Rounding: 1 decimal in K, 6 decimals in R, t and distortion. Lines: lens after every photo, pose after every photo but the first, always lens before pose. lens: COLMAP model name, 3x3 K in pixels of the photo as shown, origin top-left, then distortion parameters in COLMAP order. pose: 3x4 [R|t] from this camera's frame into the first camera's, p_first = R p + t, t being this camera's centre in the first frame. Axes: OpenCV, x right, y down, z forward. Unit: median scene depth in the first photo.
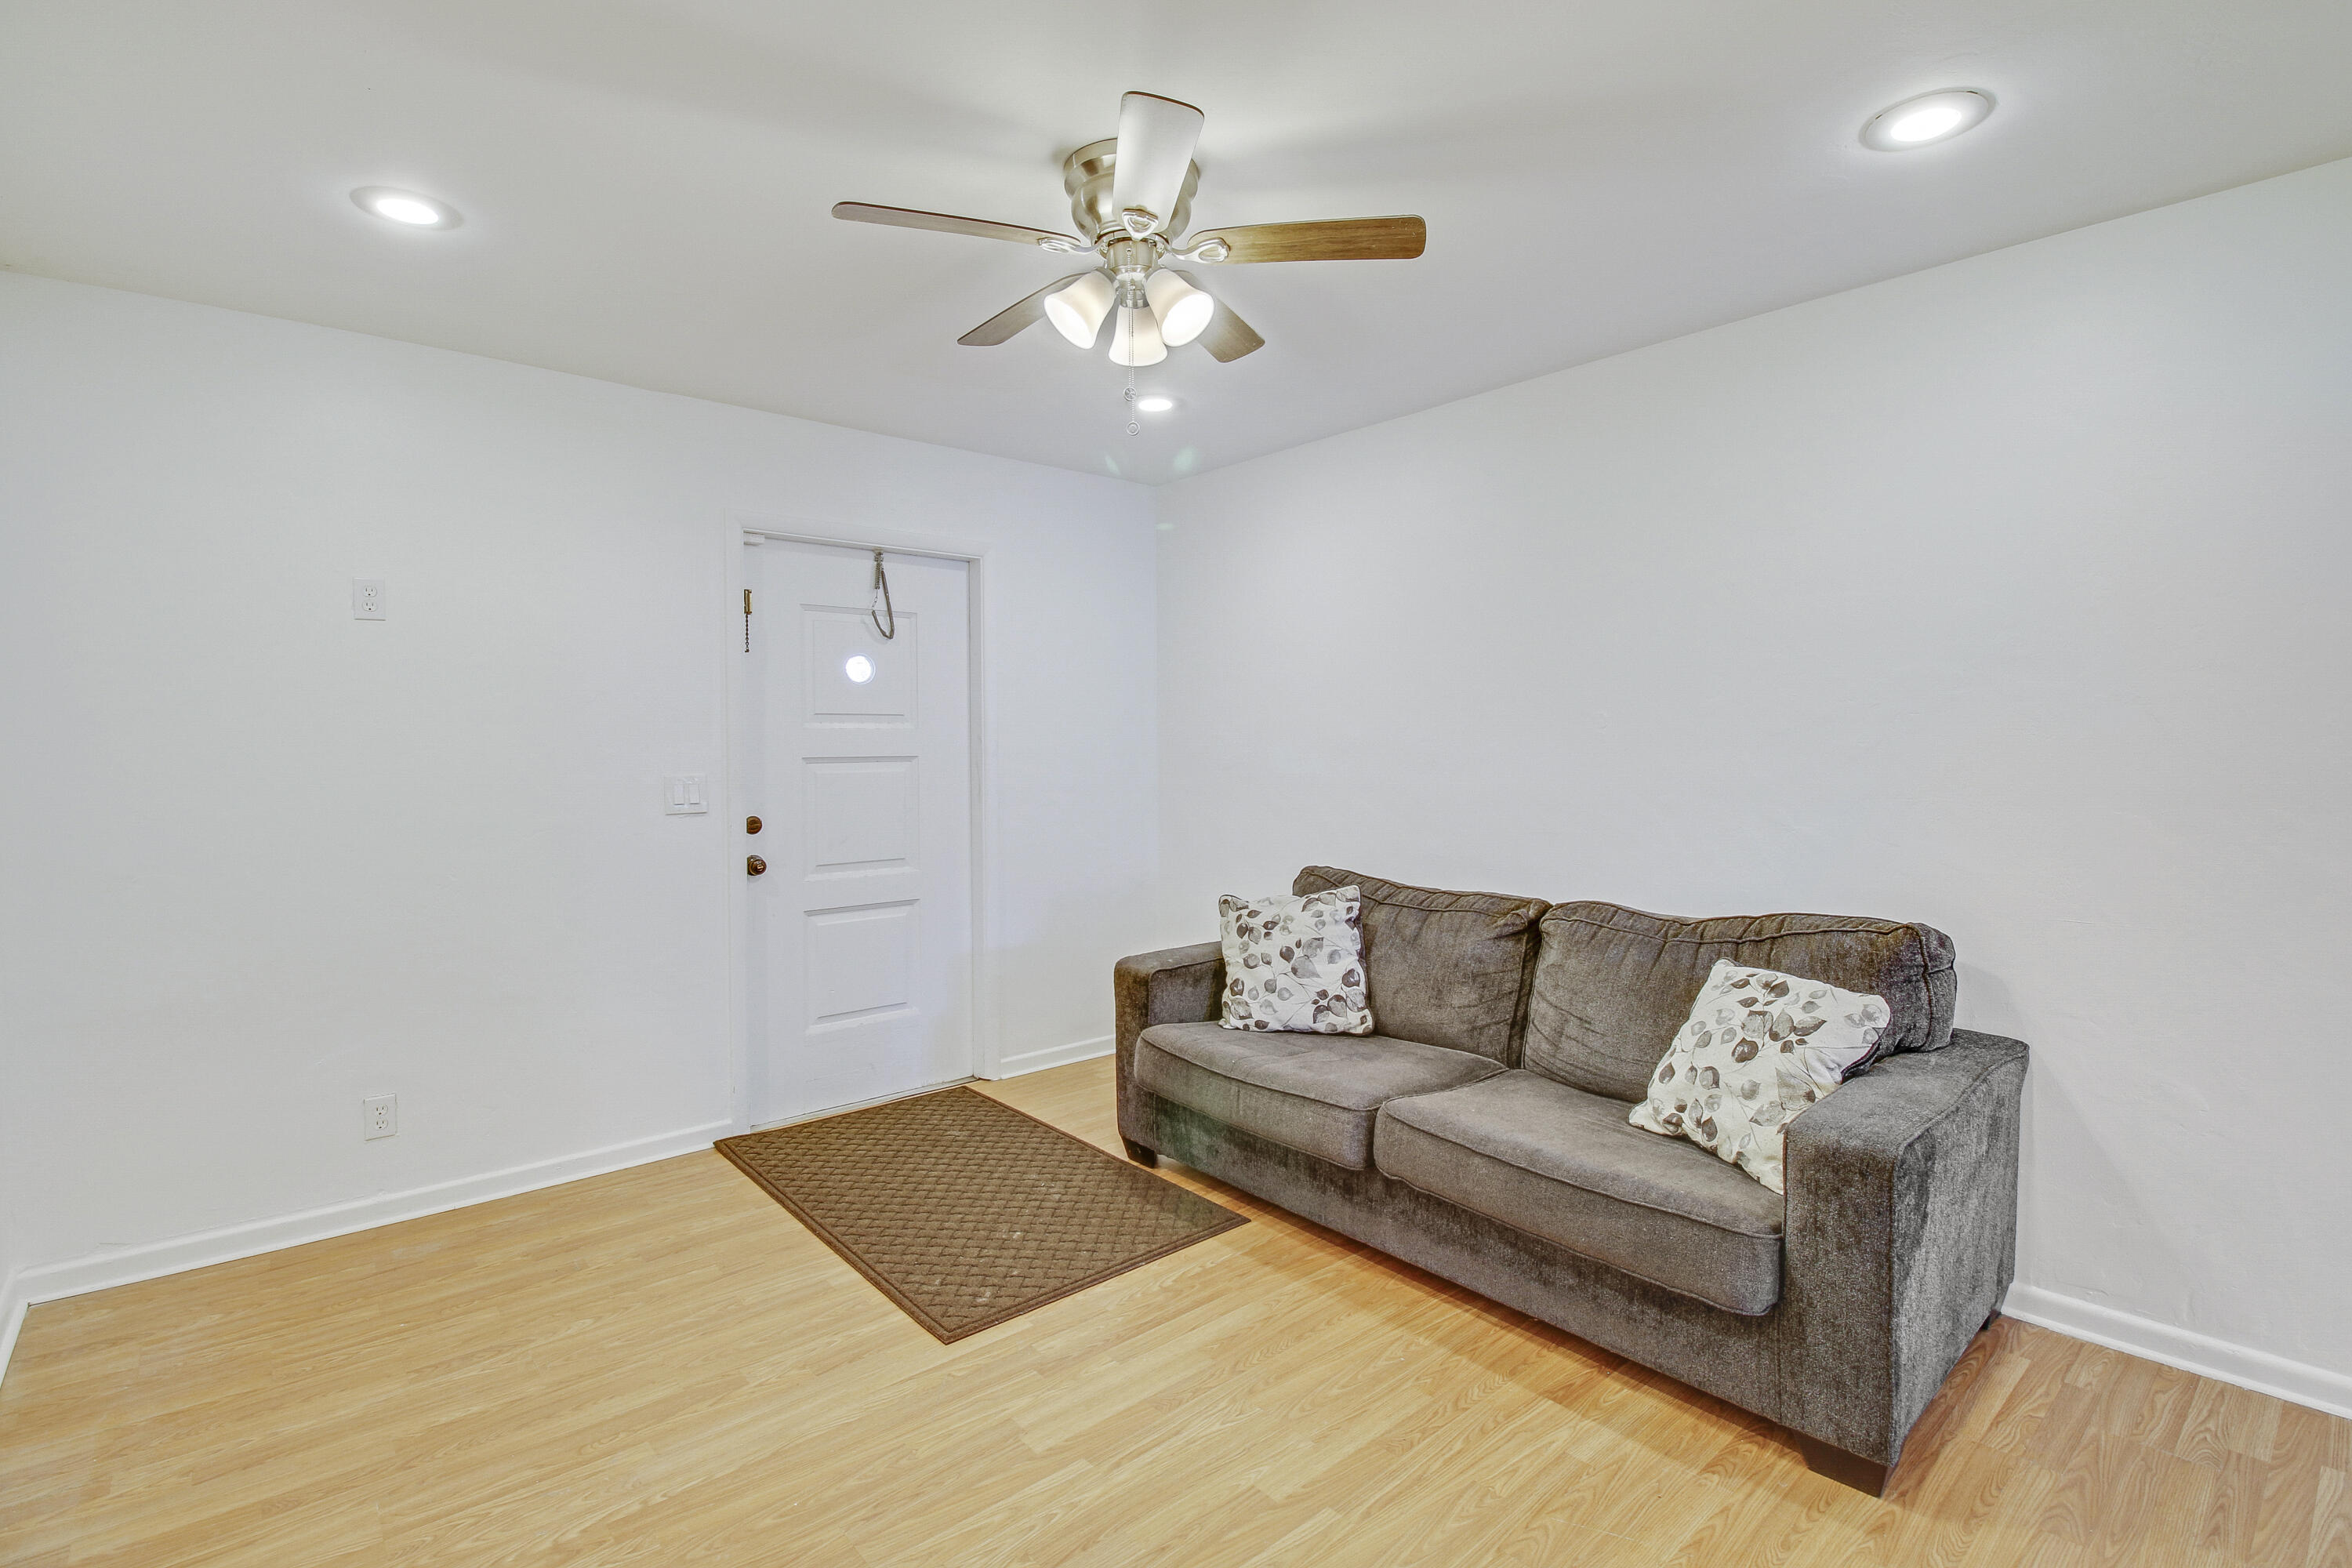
lens RADIAL K [[1100.7, 0, 1183.8], [0, 1100.7, 763.9], [0, 0, 1]] dist [-0.026345, -0.002181]
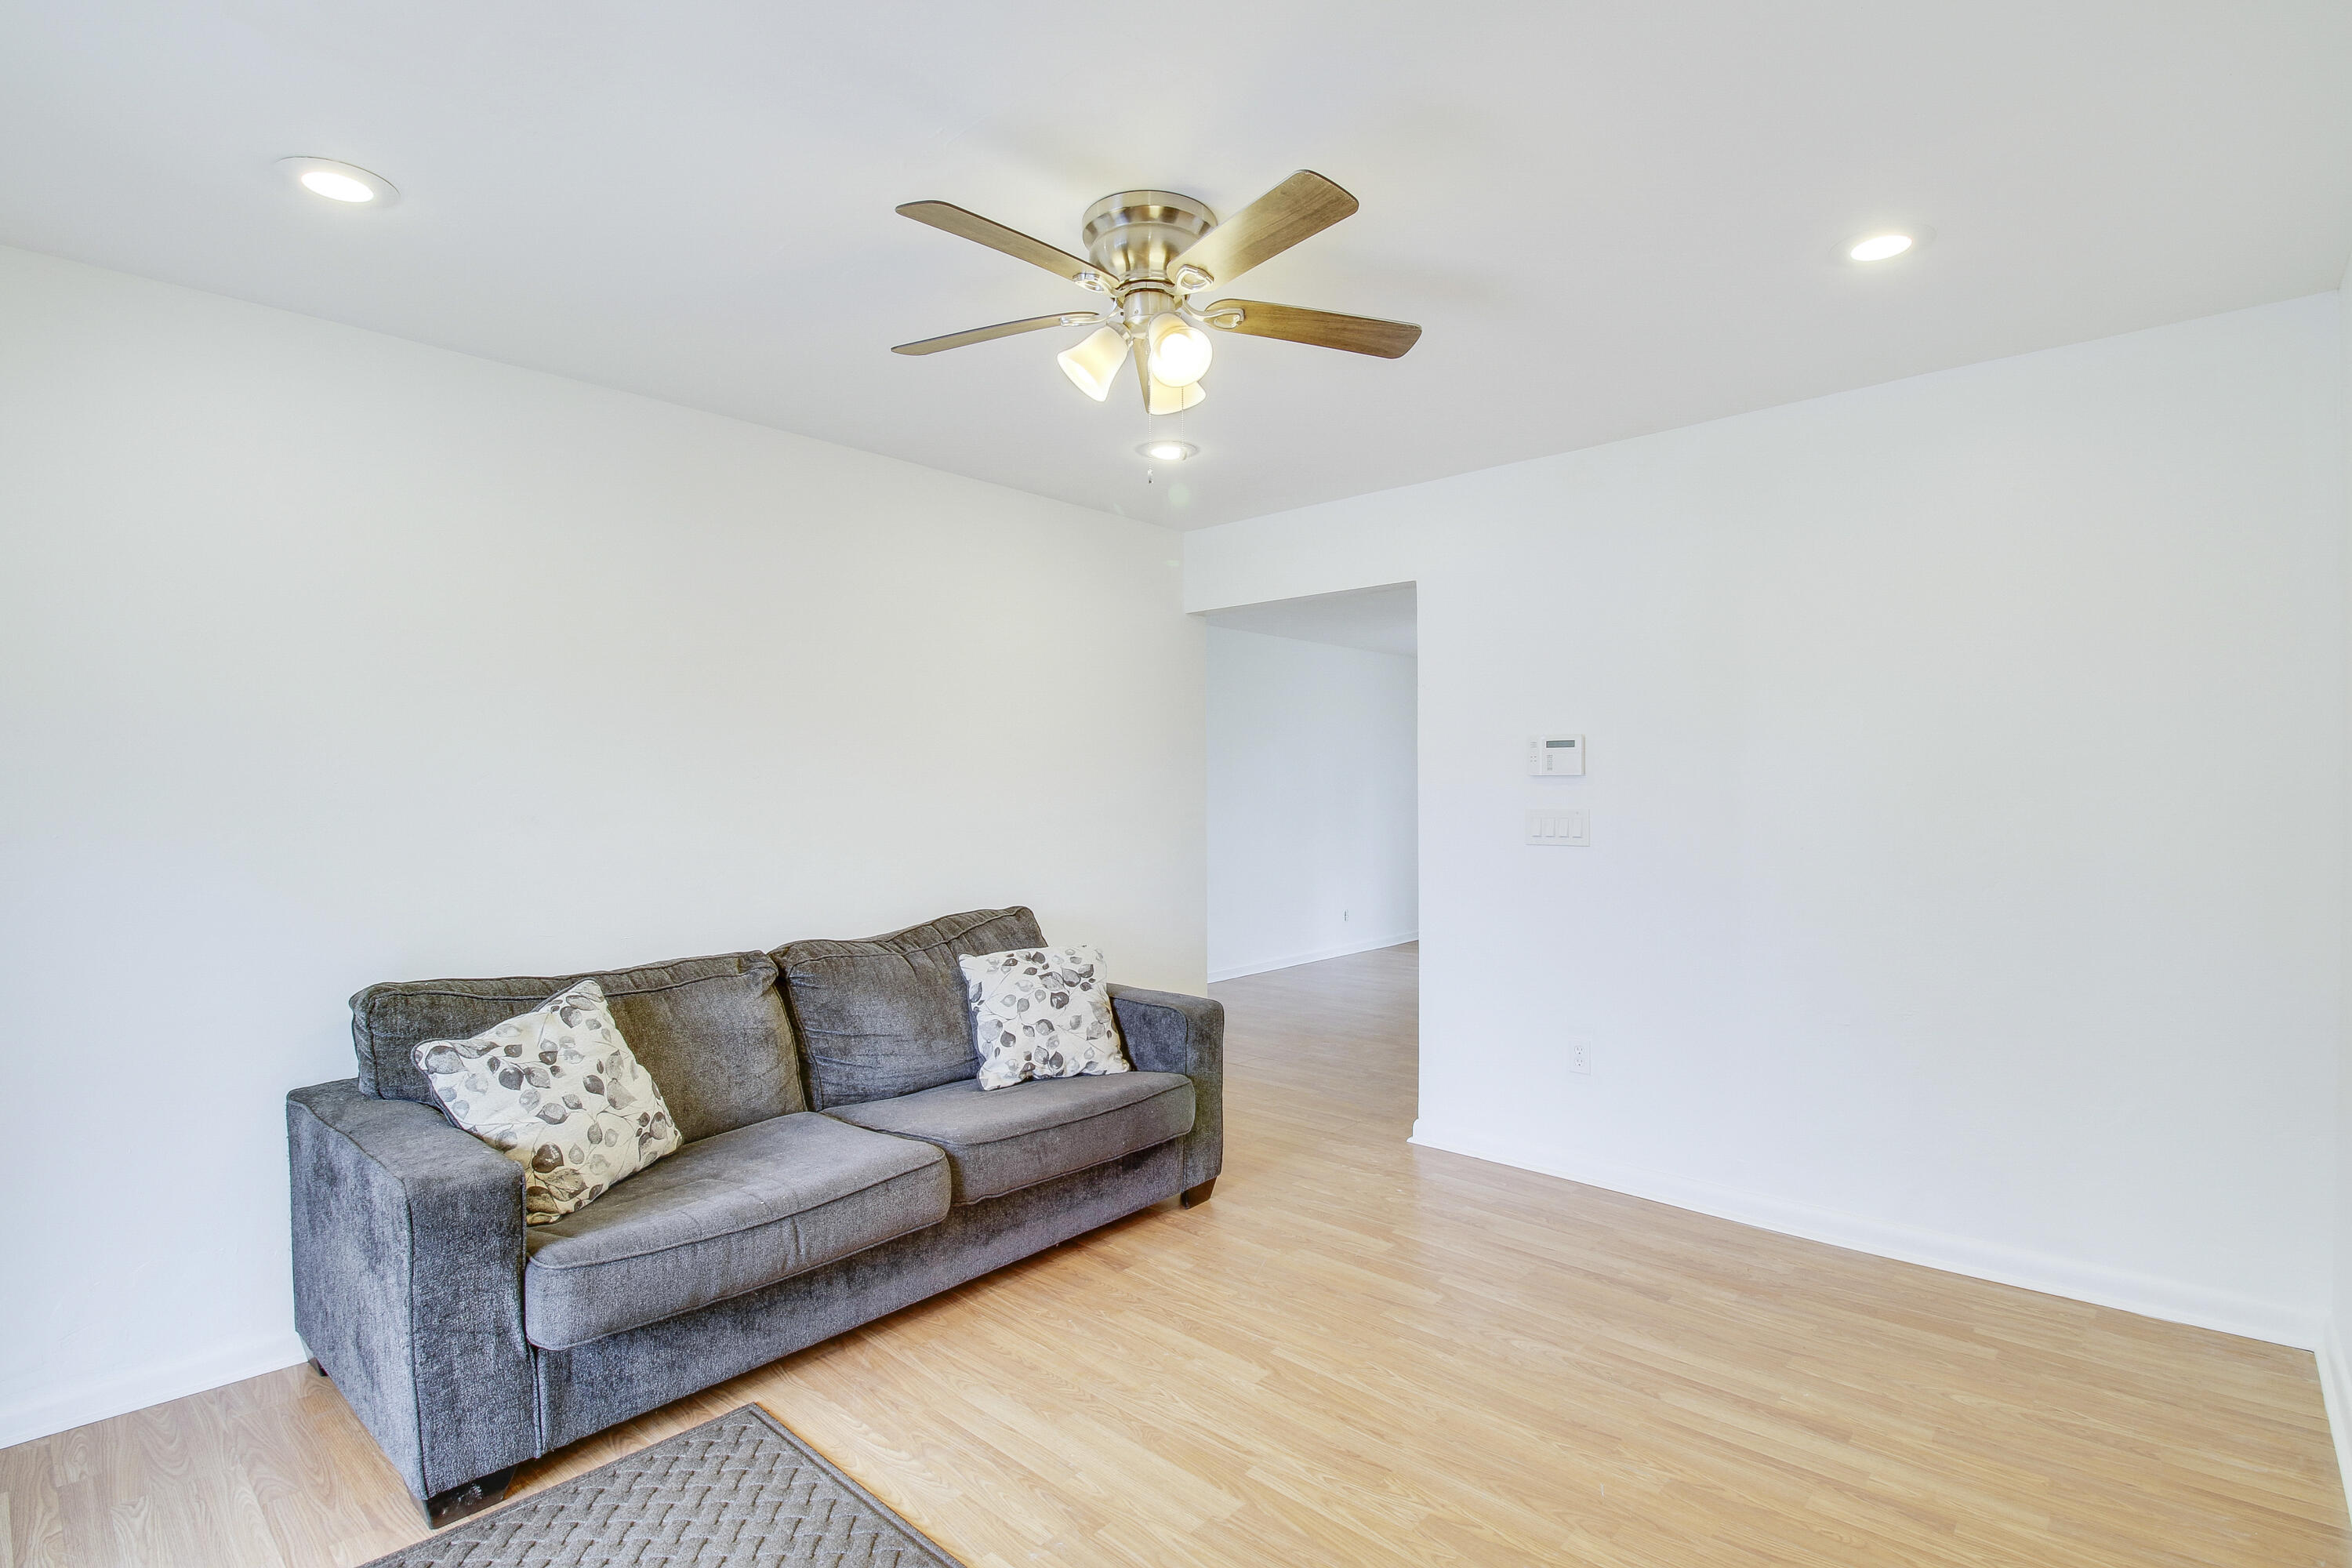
lens RADIAL K [[1100.7, 0, 1186.0], [0, 1100.7, 782.9], [0, 0, 1]] dist [-0.026345, -0.002181]
pose [[-0.116241, -0.011924, 0.993149, -0.881623], [0.016474, 0.999767, 0.013932, -0.042542], [-0.993084, 0.017980, -0.116017, 0.905098]]
